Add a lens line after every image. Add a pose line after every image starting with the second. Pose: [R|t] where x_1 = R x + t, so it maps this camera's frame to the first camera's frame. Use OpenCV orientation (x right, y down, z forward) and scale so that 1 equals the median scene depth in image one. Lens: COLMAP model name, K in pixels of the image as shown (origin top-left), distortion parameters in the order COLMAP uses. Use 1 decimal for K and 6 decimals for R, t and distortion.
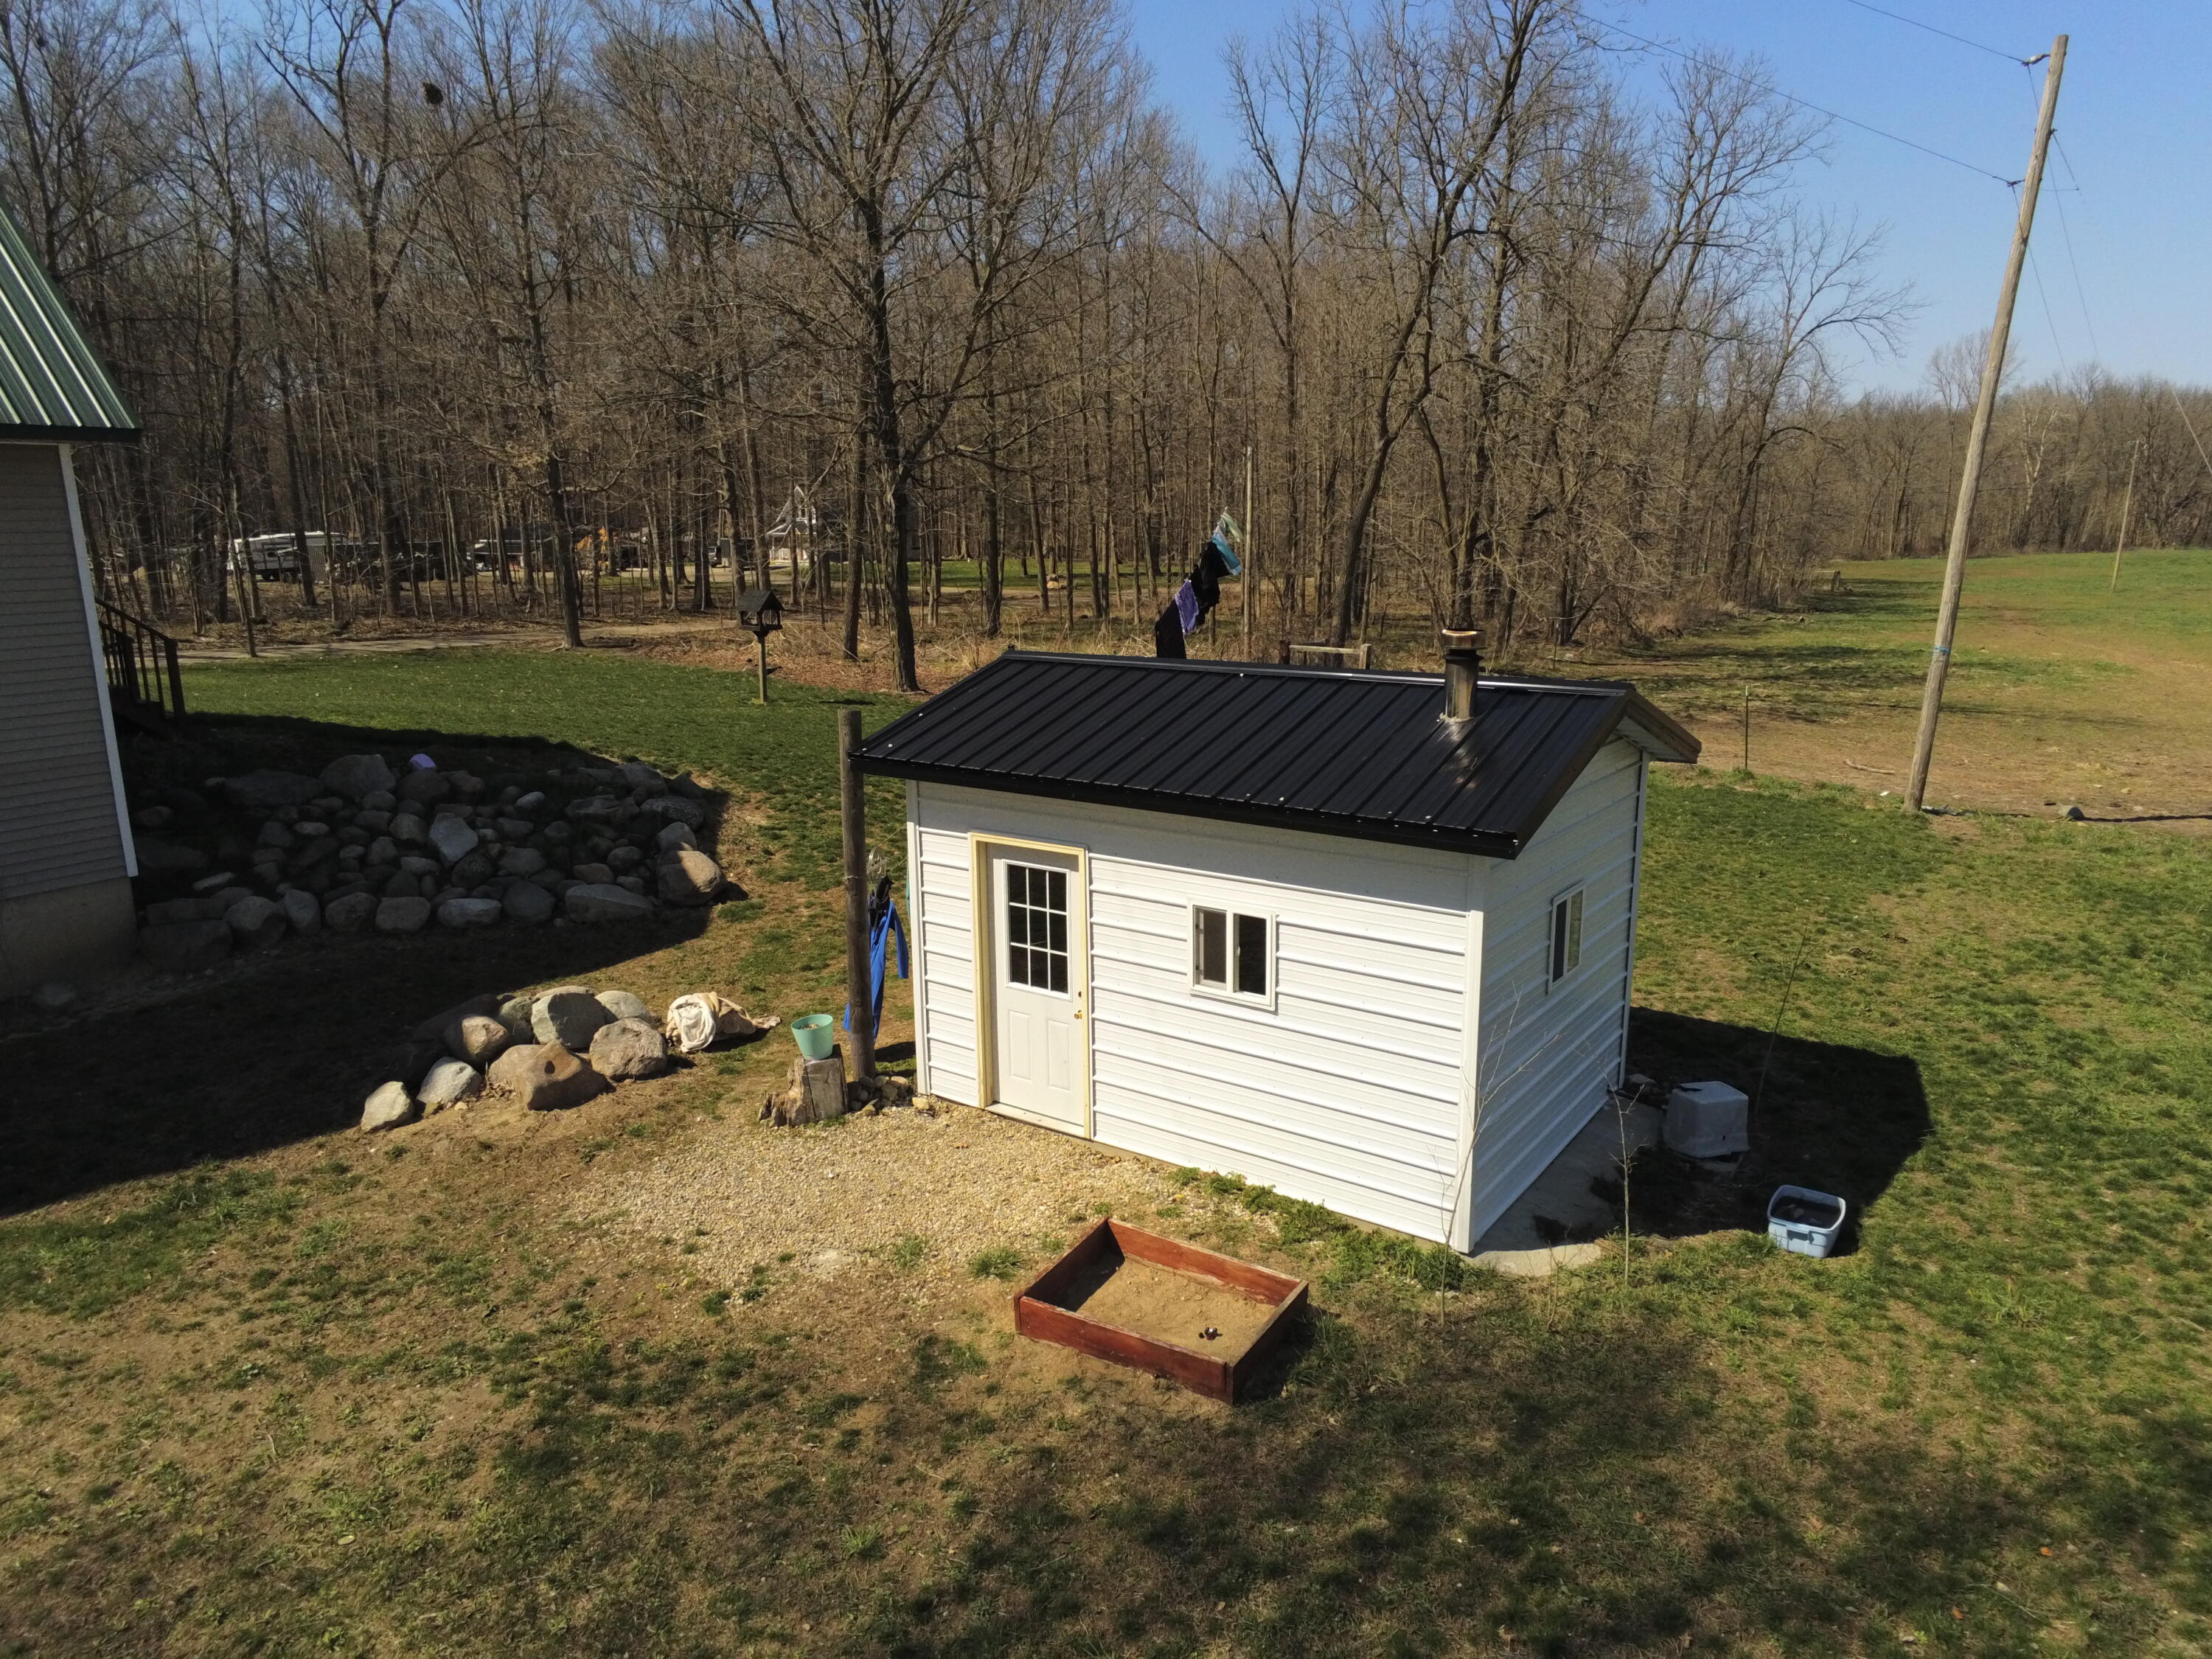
lens RADIAL K [[1432.6, 0, 1102.8], [0, 1432.6, 838.0], [0, 0, 1]] dist [0.000897, 0.001236]
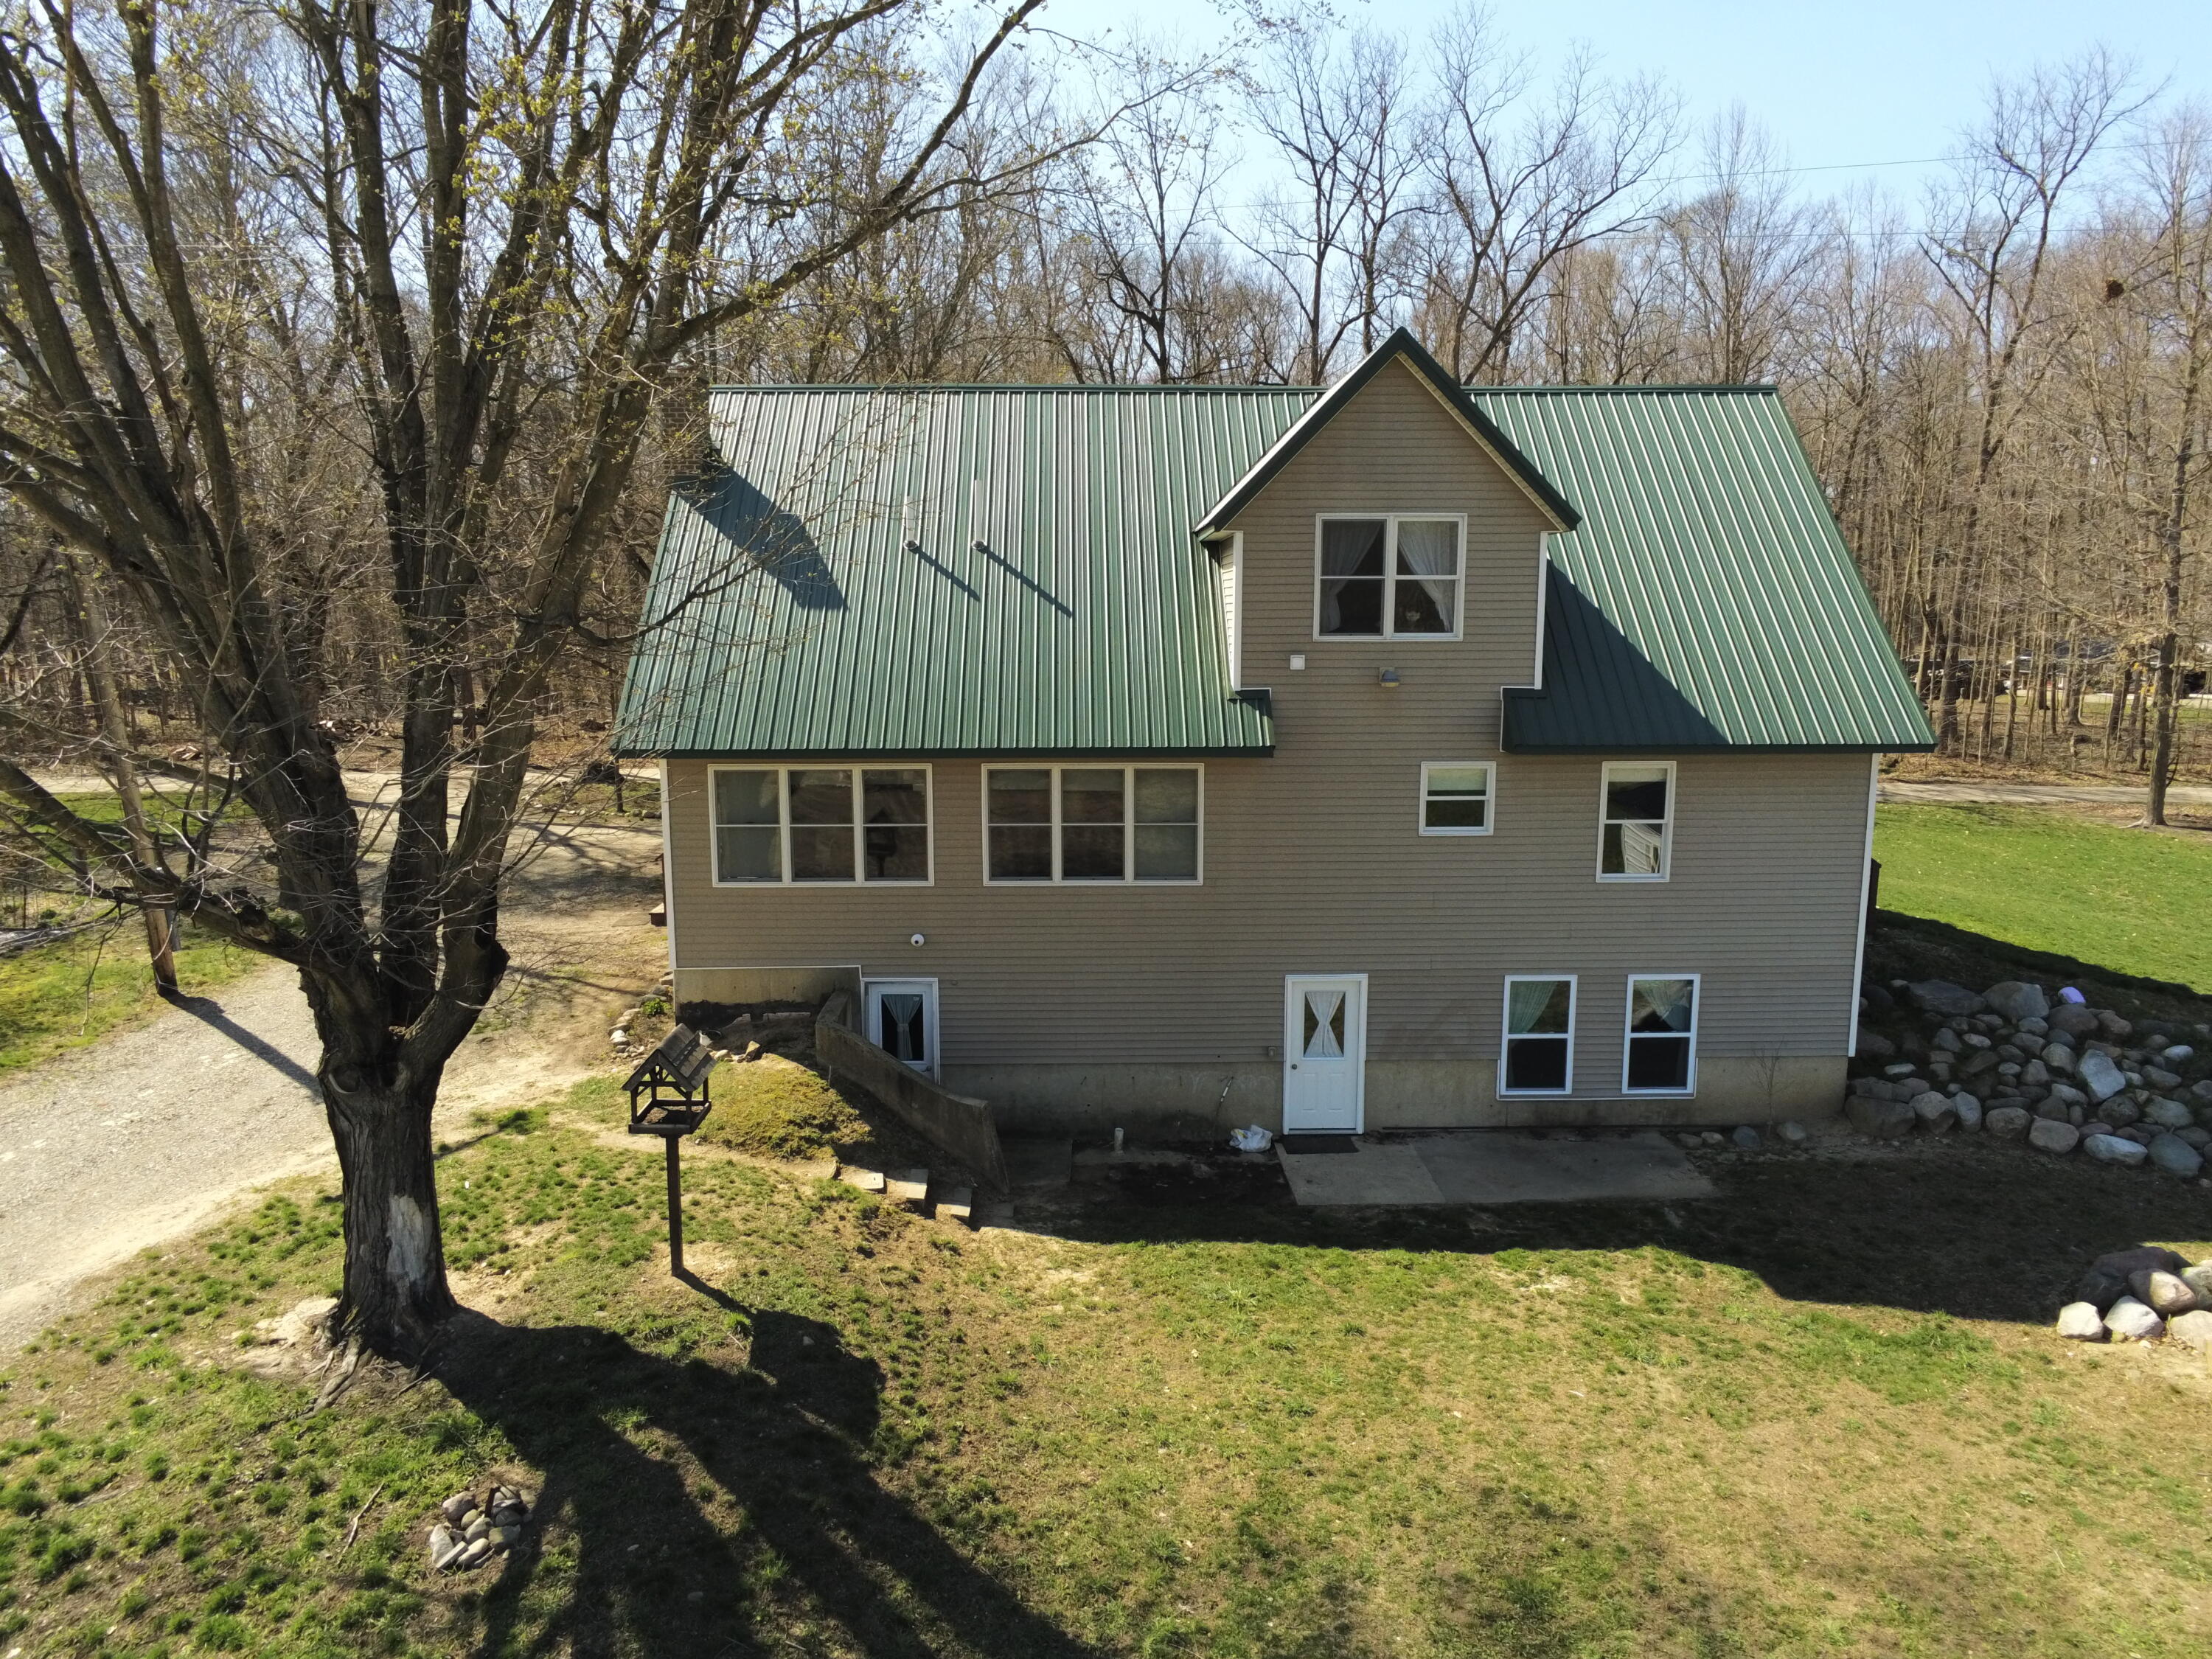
lens RADIAL K [[1432.6, 0, 1102.8], [0, 1432.6, 838.0], [0, 0, 1]] dist [0.000897, 0.001236]
pose [[0.584698, 0.137007, -0.799598, -0.034565], [-0.180748, 0.982862, 0.036239, -0.097548], [0.790859, 0.123337, 0.599441, -0.397525]]
